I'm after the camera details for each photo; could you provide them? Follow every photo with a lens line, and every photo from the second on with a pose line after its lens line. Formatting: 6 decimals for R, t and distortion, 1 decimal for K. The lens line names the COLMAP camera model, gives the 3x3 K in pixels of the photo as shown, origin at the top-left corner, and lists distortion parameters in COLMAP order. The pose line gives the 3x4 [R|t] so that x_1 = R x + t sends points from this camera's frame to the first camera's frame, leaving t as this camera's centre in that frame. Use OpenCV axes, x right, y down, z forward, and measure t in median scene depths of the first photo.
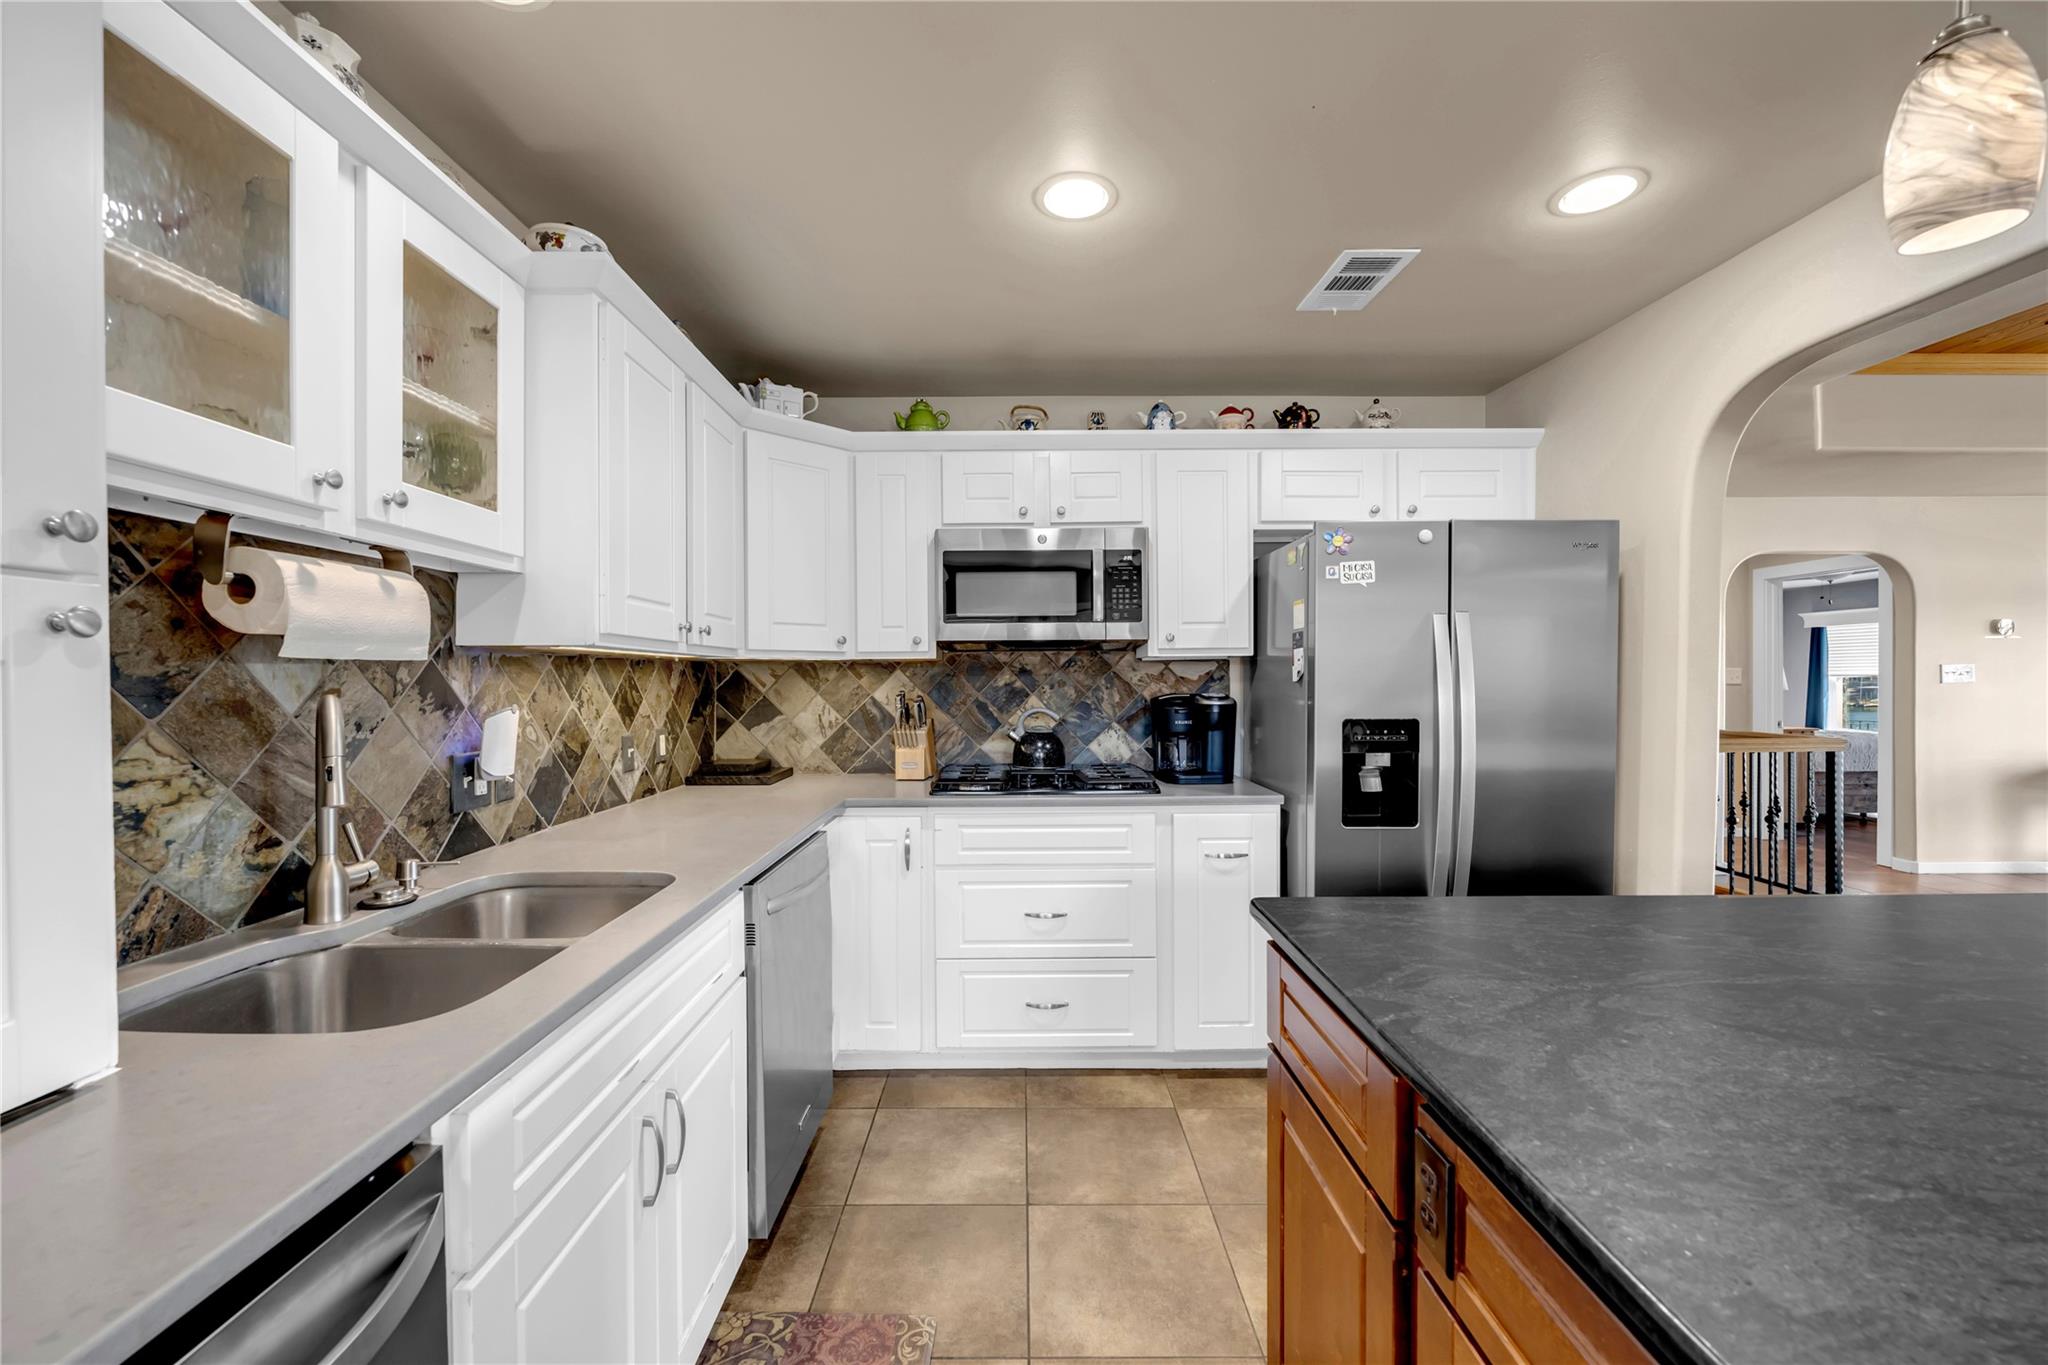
lens RADIAL K [[819.1, 0, 1017.5], [0, 819.1, 682.6], [0, 0, 1]] dist [0.000369, 0.000123]
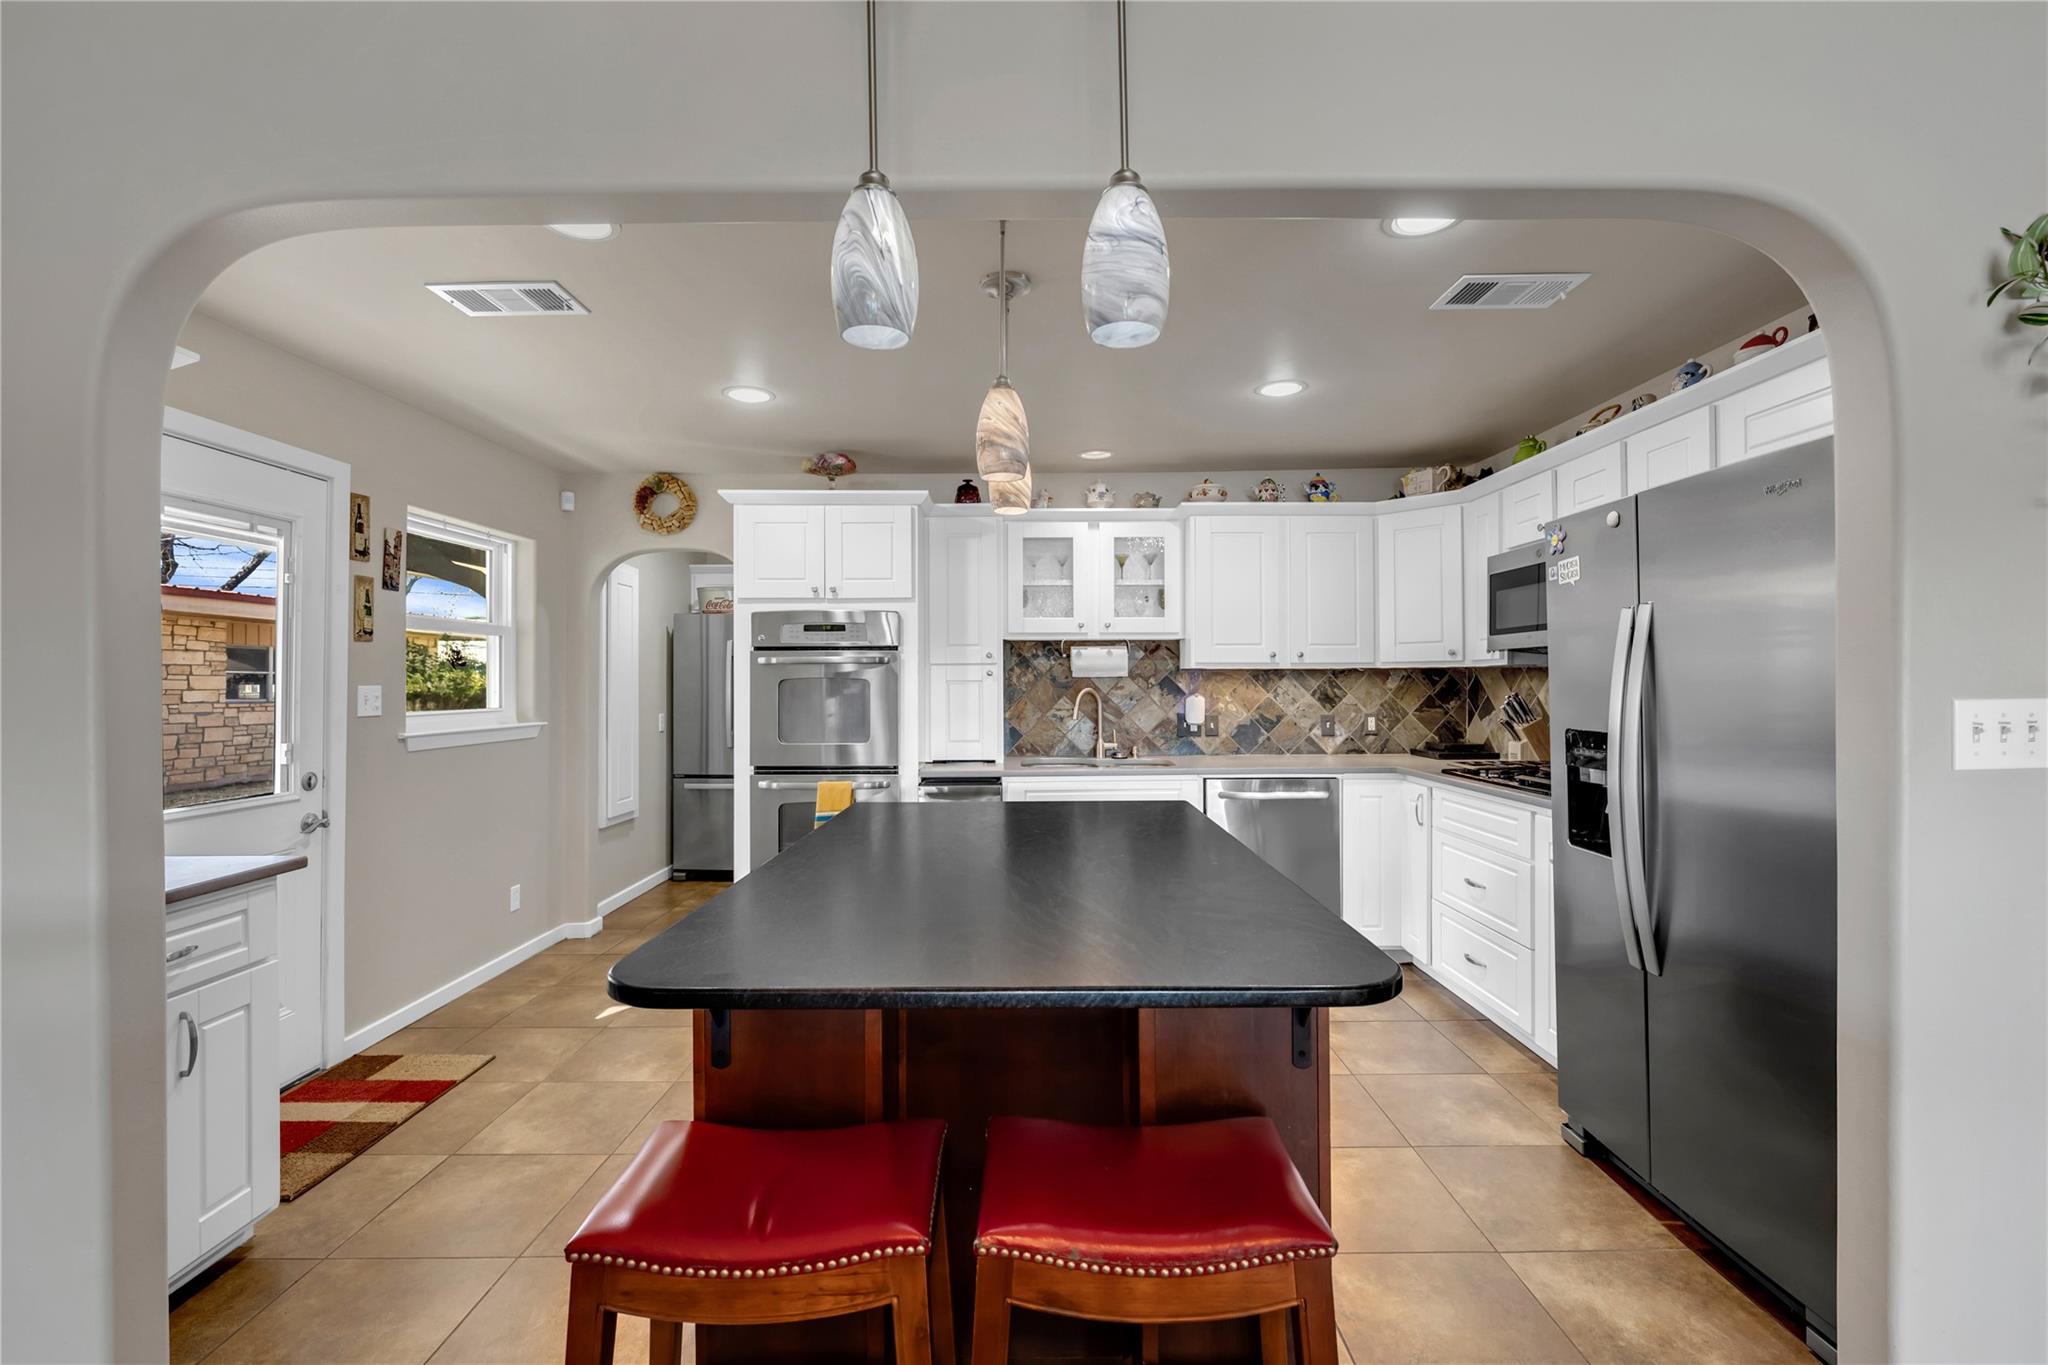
lens RADIAL K [[819.1, 0, 1020.9], [0, 819.1, 678.8], [0, 0, 1]] dist [0.000369, 0.000123]
pose [[0.006418, 0.000787, -0.999979, 1.368922], [-0.000466, 1.000000, 0.000784, -0.012786], [0.999979, 0.000461, 0.006418, 0.386233]]
